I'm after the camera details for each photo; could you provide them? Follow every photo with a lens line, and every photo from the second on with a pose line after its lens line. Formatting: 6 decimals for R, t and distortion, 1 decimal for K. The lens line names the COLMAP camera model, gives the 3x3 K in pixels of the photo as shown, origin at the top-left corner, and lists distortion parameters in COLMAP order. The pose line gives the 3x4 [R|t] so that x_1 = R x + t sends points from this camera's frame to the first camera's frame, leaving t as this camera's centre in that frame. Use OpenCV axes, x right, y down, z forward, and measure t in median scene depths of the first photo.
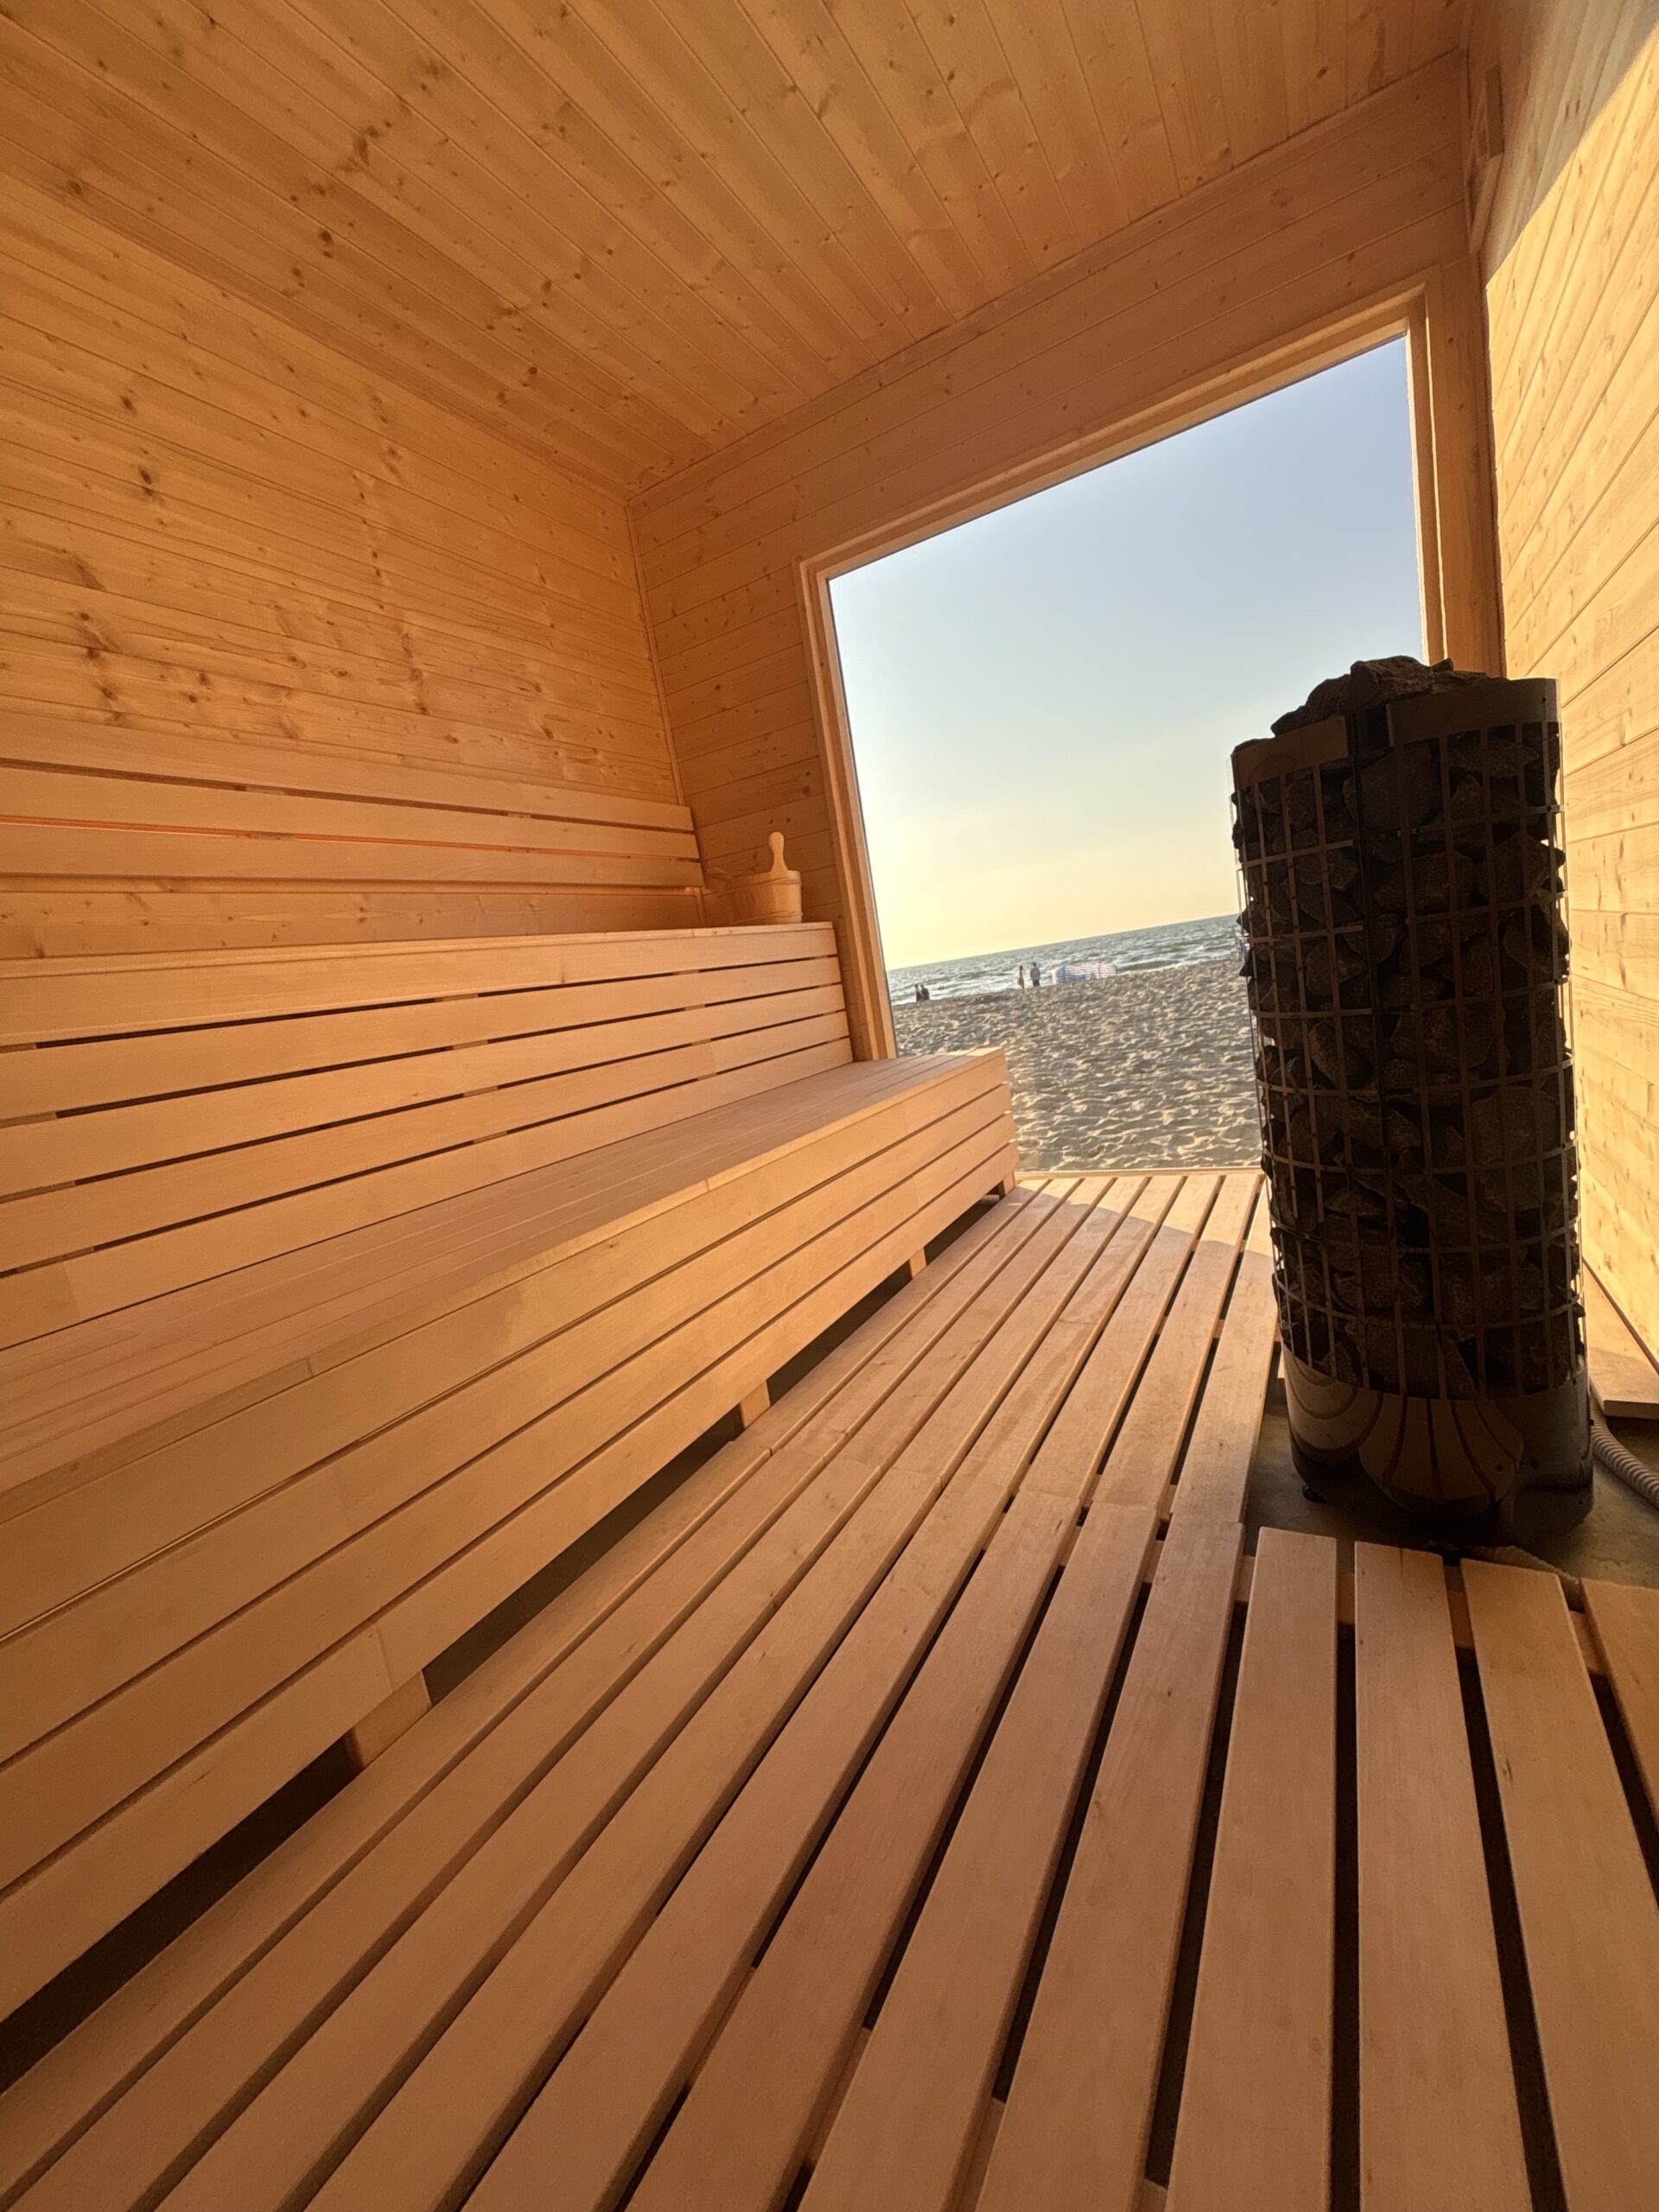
lens RADIAL K [[886.7, 0, 829.2], [0, 886.7, 1102.0], [0, 0, 1]] dist [-0.009848, -0.000313]
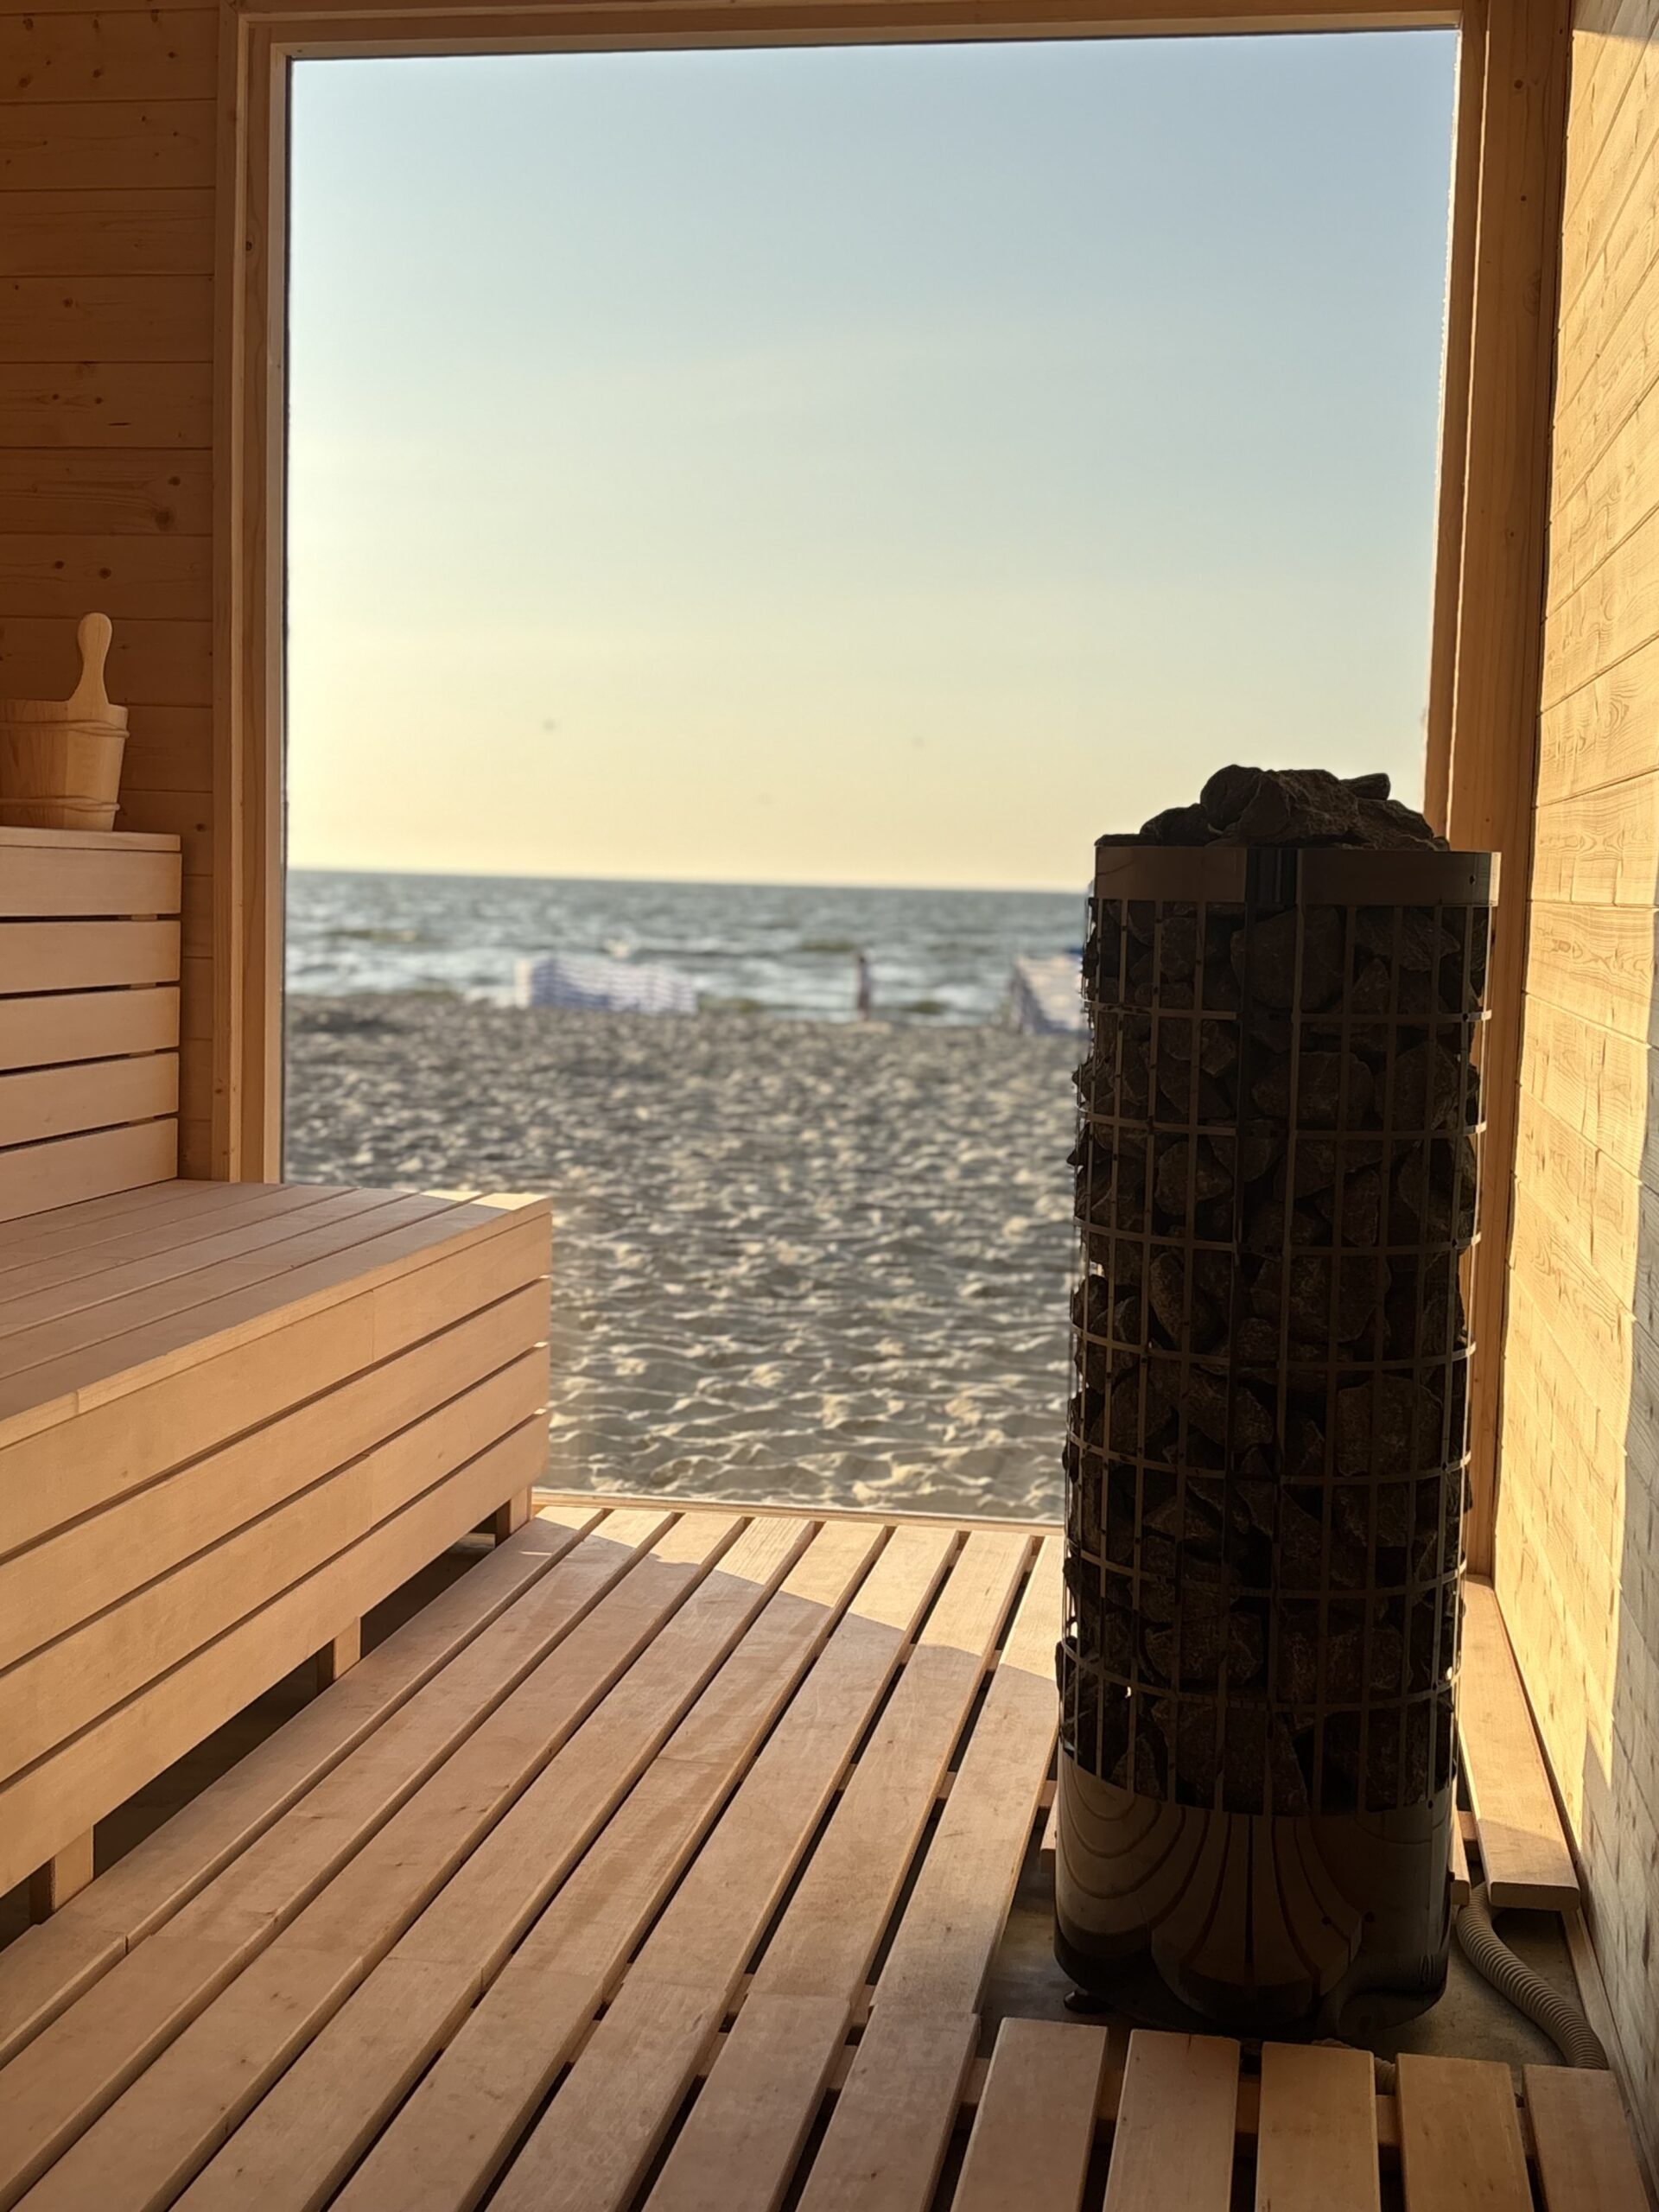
lens RADIAL K [[2735.6, 0, 833.7], [0, 2735.6, 1101.4], [0, 0, 1]] dist [-0.009414, 0.000000]
pose [[0.919876, 0.154768, 0.360381, -0.353568], [-0.123867, 0.986462, -0.107471, 0.041352], [-0.372135, 0.054220, 0.926593, -0.663177]]
